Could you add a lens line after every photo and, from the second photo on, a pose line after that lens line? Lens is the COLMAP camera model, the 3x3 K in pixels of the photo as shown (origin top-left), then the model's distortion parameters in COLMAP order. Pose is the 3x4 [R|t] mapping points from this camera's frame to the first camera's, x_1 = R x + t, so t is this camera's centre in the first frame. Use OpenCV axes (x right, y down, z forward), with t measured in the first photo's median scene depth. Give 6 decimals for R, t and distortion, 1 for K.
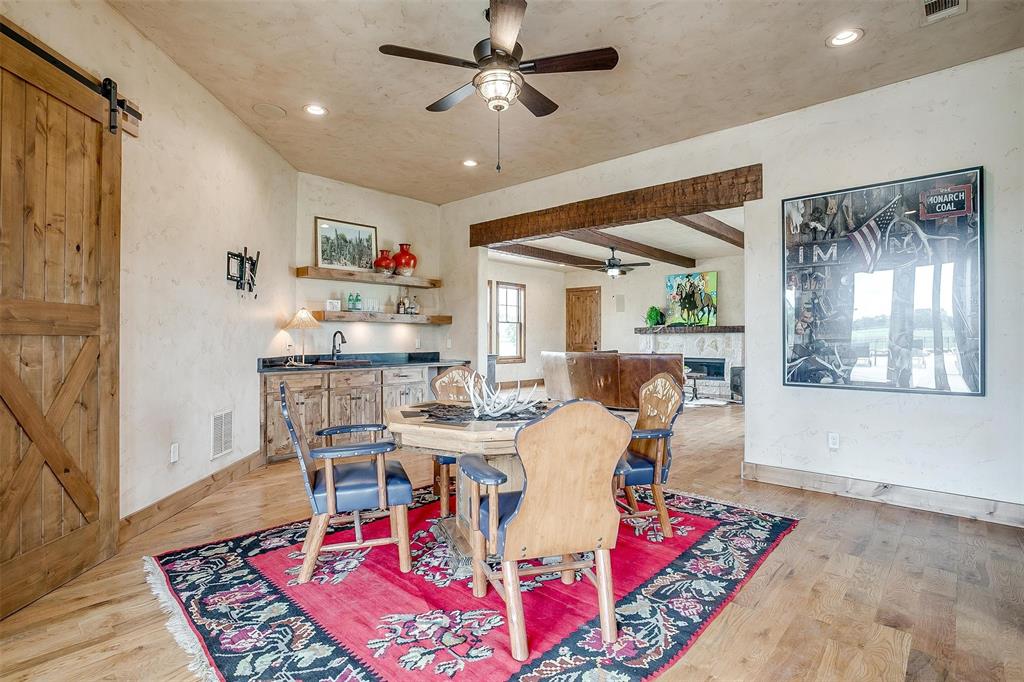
lens RADIAL K [[508.0, 0, 509.1], [0, 508.0, 339.3], [0, 0, 1]] dist [-0.001052, 0.000212]
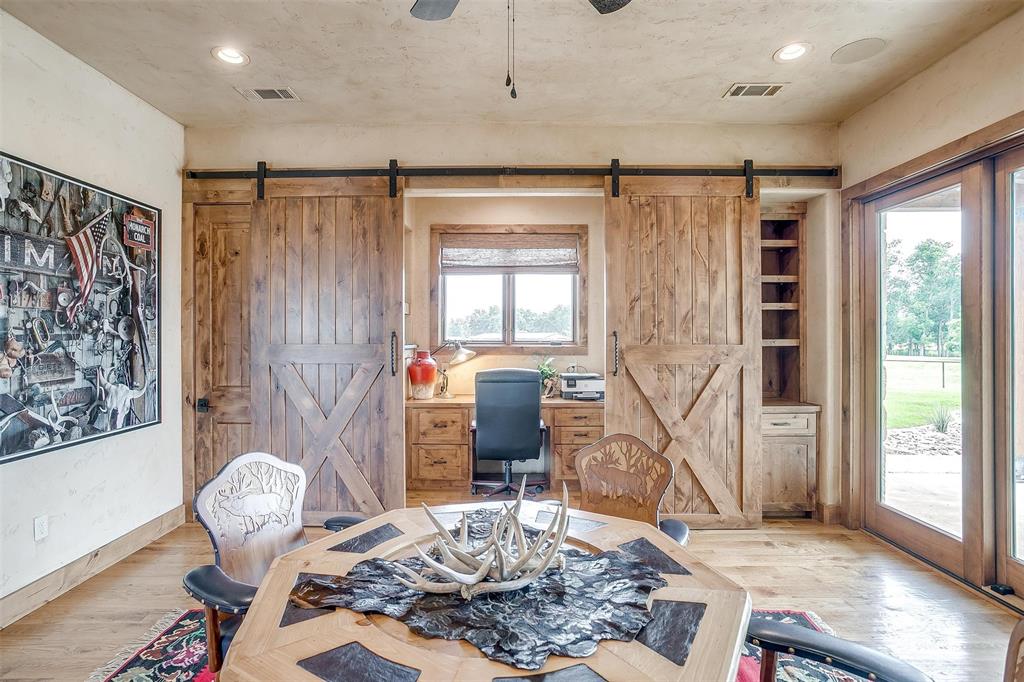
lens RADIAL K [[518.6, 0, 505.7], [0, 518.6, 336.3], [0, 0, 1]] dist [-0.018945, 0.008732]
pose [[-0.678160, -0.003366, 0.734907, -0.314986], [-0.002191, 0.999994, 0.002558, -0.067136], [-0.734911, 0.000124, -0.678164, 1.045155]]
